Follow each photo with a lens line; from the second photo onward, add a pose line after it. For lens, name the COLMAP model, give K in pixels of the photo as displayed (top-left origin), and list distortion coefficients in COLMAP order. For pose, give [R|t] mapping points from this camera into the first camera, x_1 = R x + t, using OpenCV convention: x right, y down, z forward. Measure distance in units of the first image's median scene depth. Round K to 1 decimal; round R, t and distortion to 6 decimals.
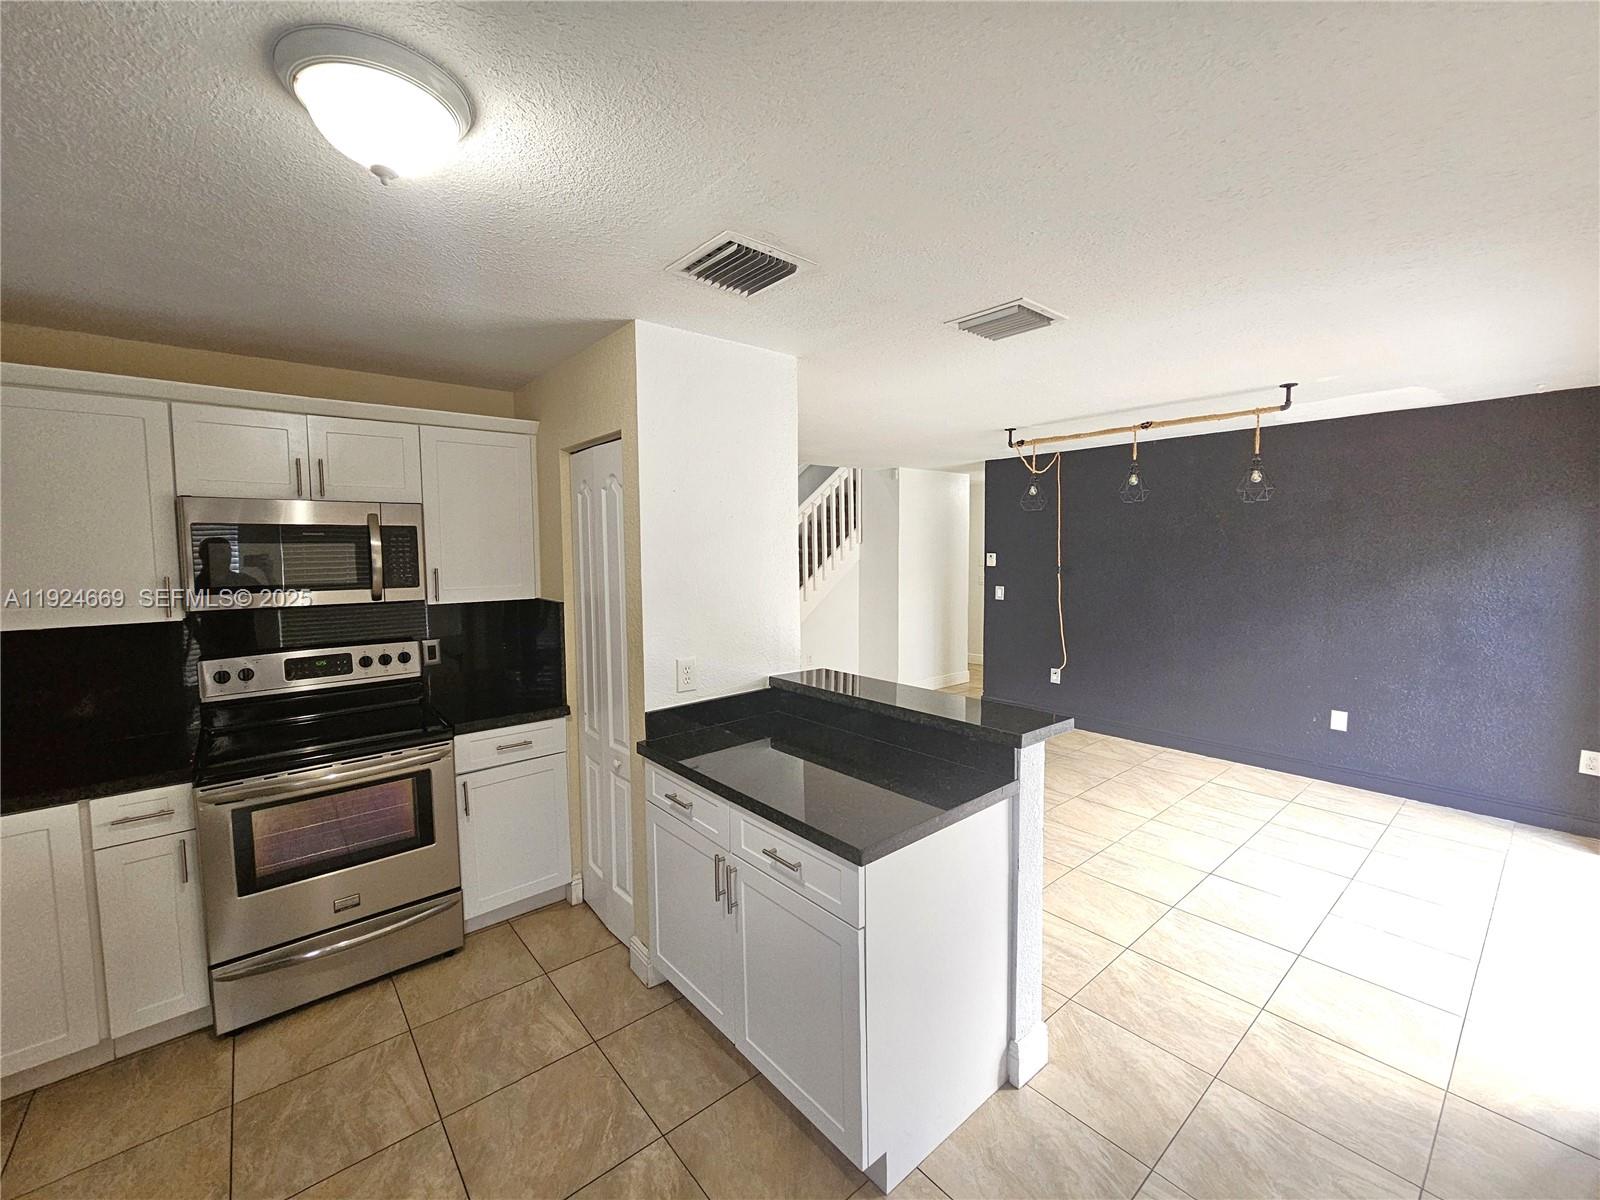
lens RADIAL K [[661.7, 0, 791.9], [0, 661.7, 590.4], [0, 0, 1]] dist [-0.004197, 0.001573]
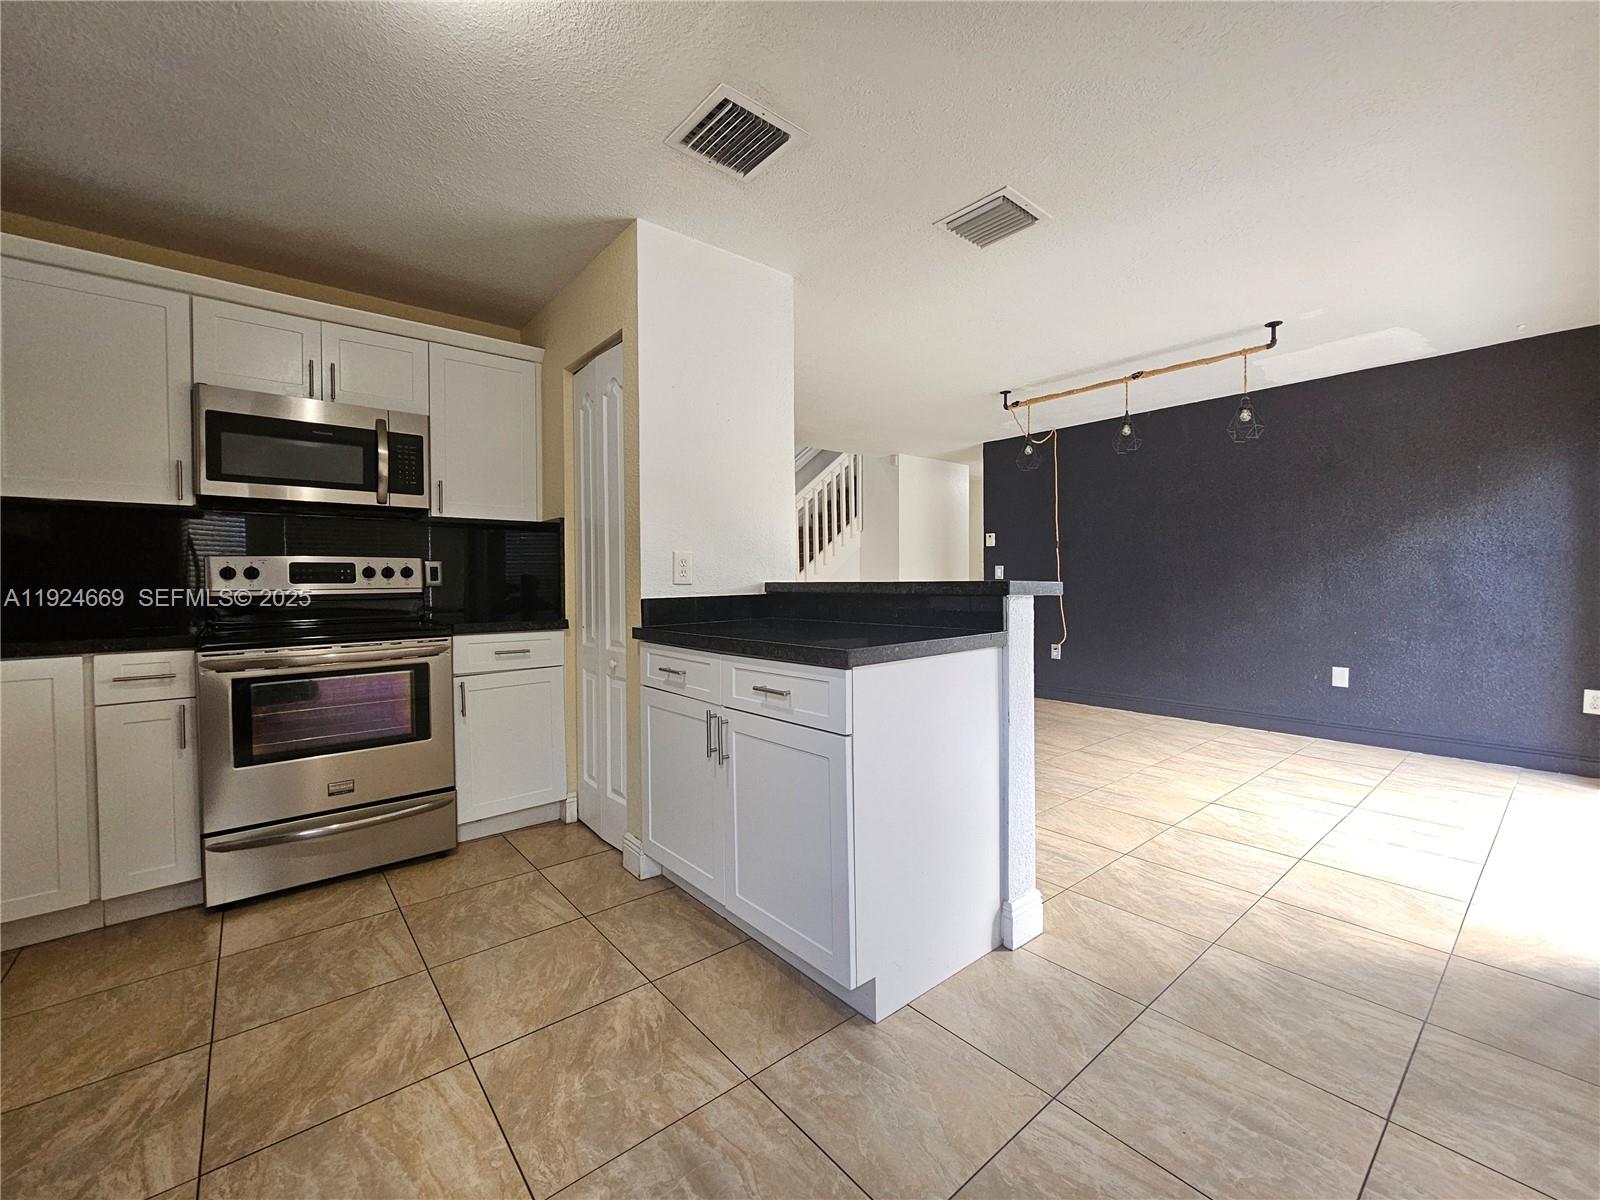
lens RADIAL K [[661.7, 0, 791.6], [0, 661.7, 590.9], [0, 0, 1]] dist [-0.004197, 0.001573]
pose [[0.999968, 0.002248, -0.007660, 0.016846], [-0.002649, 0.998605, -0.052734, 0.225686], [0.007531, 0.052753, 0.998579, -0.012039]]
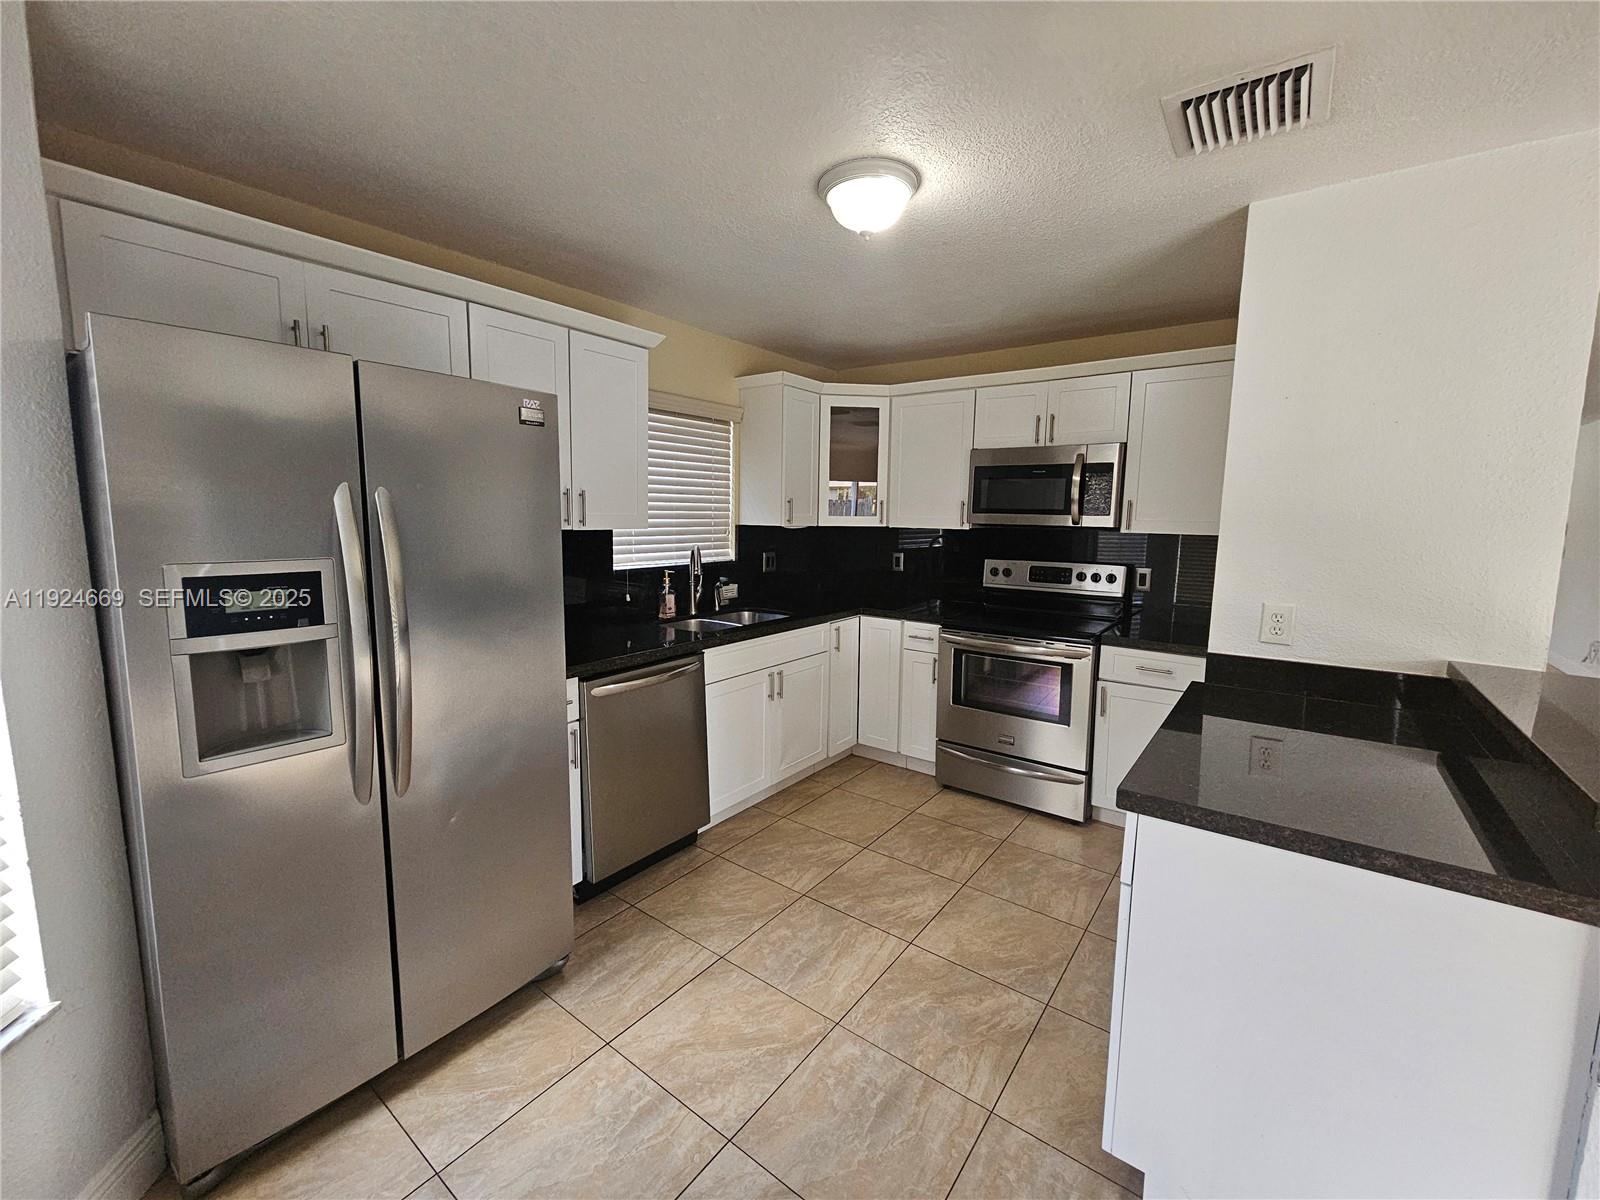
lens RADIAL K [[661.7, 0, 790.1], [0, 661.7, 591.2], [0, 0, 1]] dist [-0.004197, 0.001573]
pose [[0.215124, 0.131533, -0.967688, 0.525392], [-0.079593, 0.989953, 0.116865, 0.040424], [0.973338, 0.051881, 0.223432, 0.233975]]
